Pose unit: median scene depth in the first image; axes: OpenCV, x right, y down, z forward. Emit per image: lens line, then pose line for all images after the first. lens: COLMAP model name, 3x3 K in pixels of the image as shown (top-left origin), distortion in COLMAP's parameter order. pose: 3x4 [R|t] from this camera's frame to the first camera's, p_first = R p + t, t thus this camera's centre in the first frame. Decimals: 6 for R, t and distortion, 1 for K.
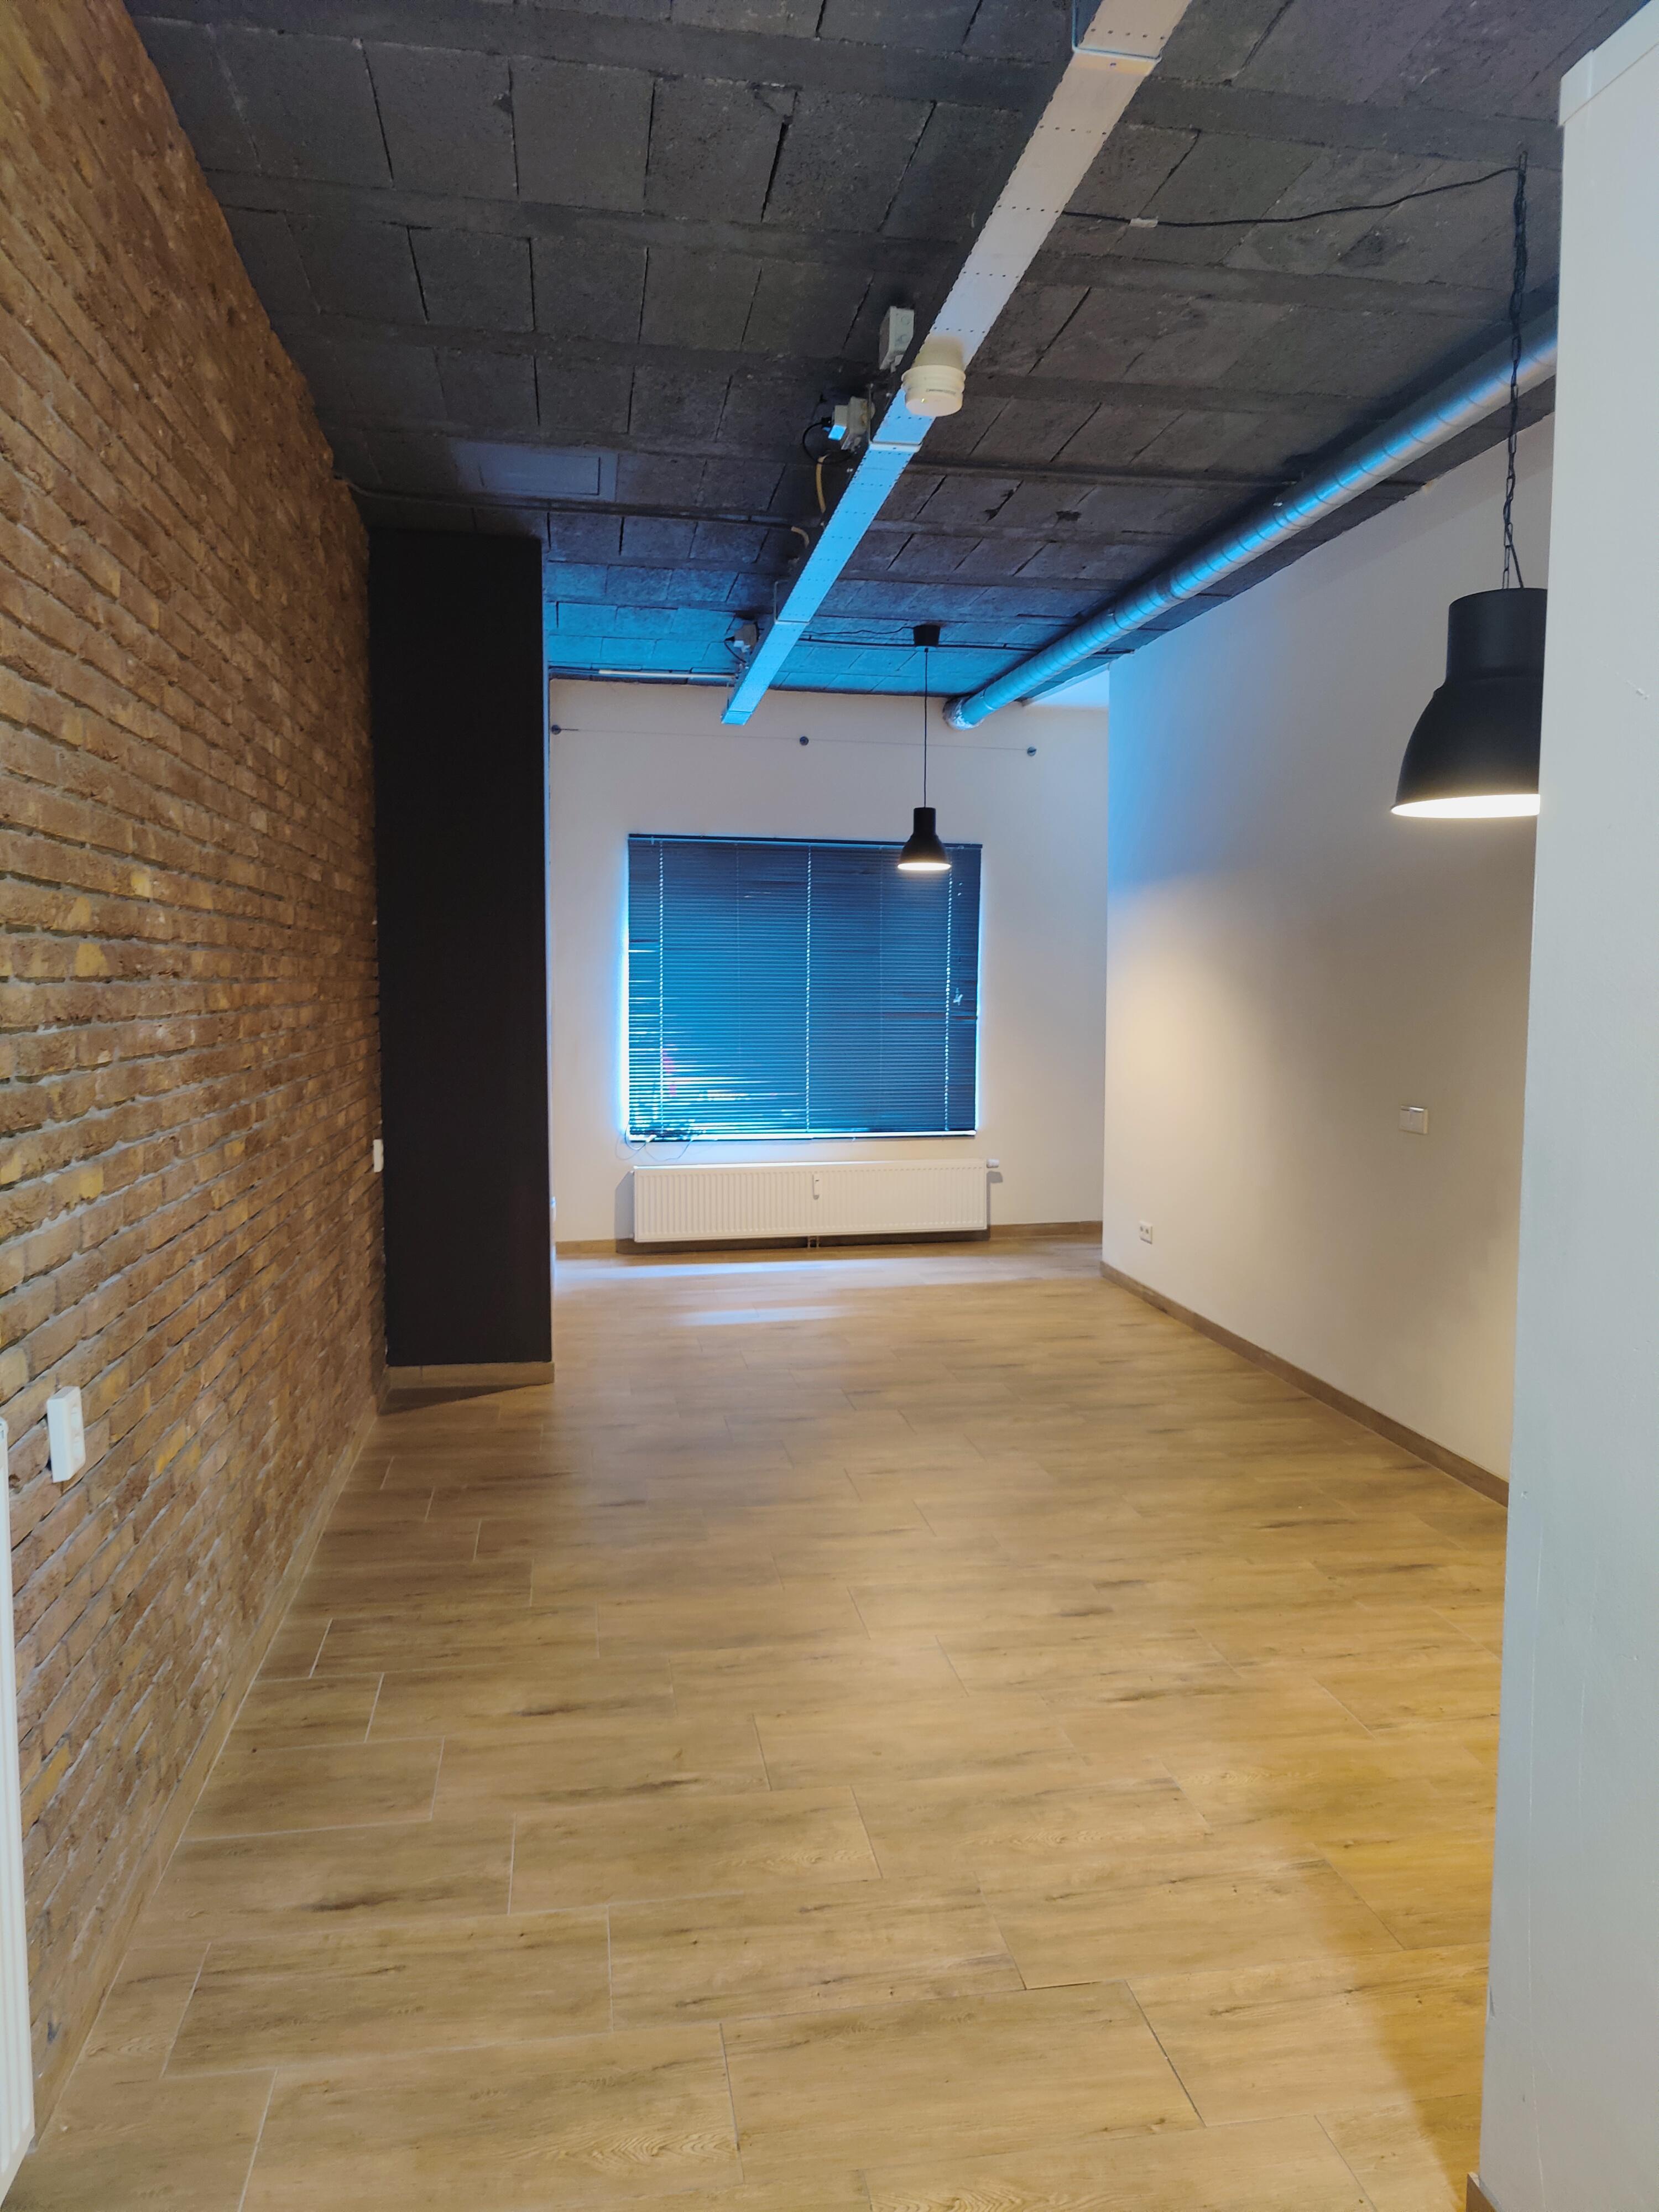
lens RADIAL K [[1530.0, 0, 839.1], [0, 1530.0, 1093.7], [0, 0, 1]] dist [0.027233, -0.031491]
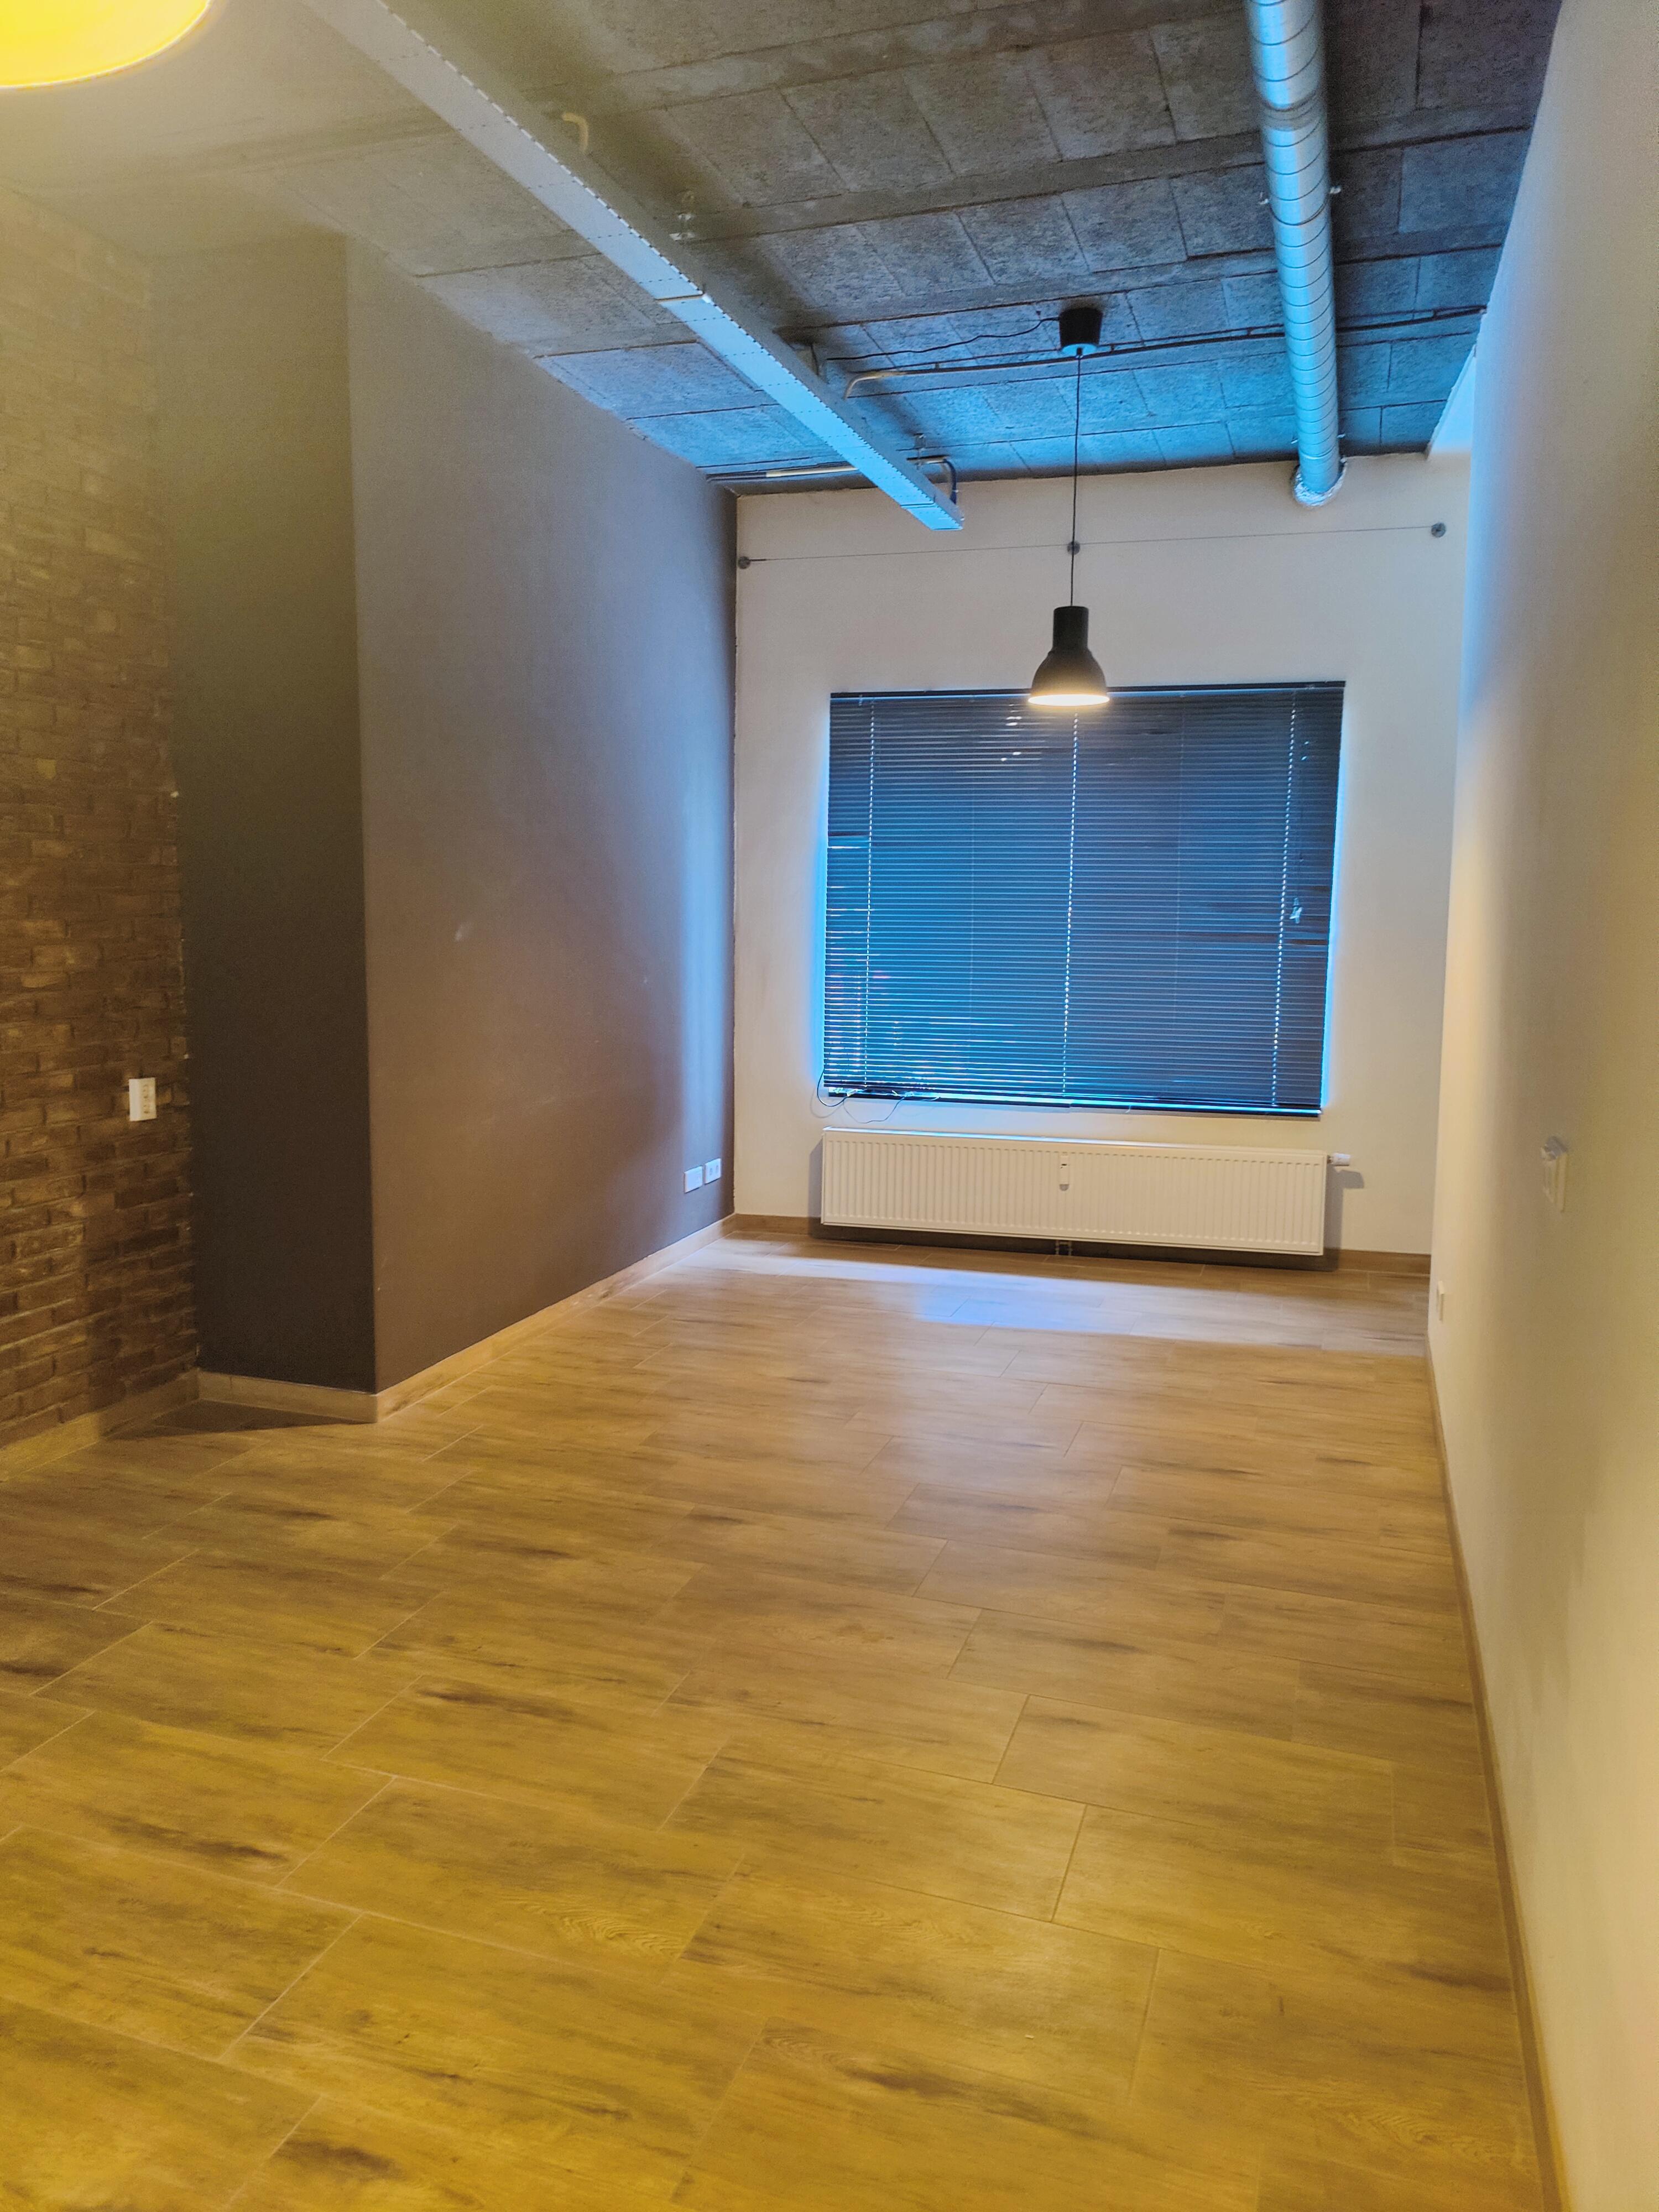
lens RADIAL K [[1544.2, 0, 830.7], [0, 1544.2, 1096.3], [0, 0, 1]] dist [0.011577, 0.003115]
pose [[0.878872, 0.061747, -0.473046, 0.375607], [-0.039736, 0.997618, 0.056393, -0.019621], [0.475401, -0.030765, 0.879231, 0.496700]]
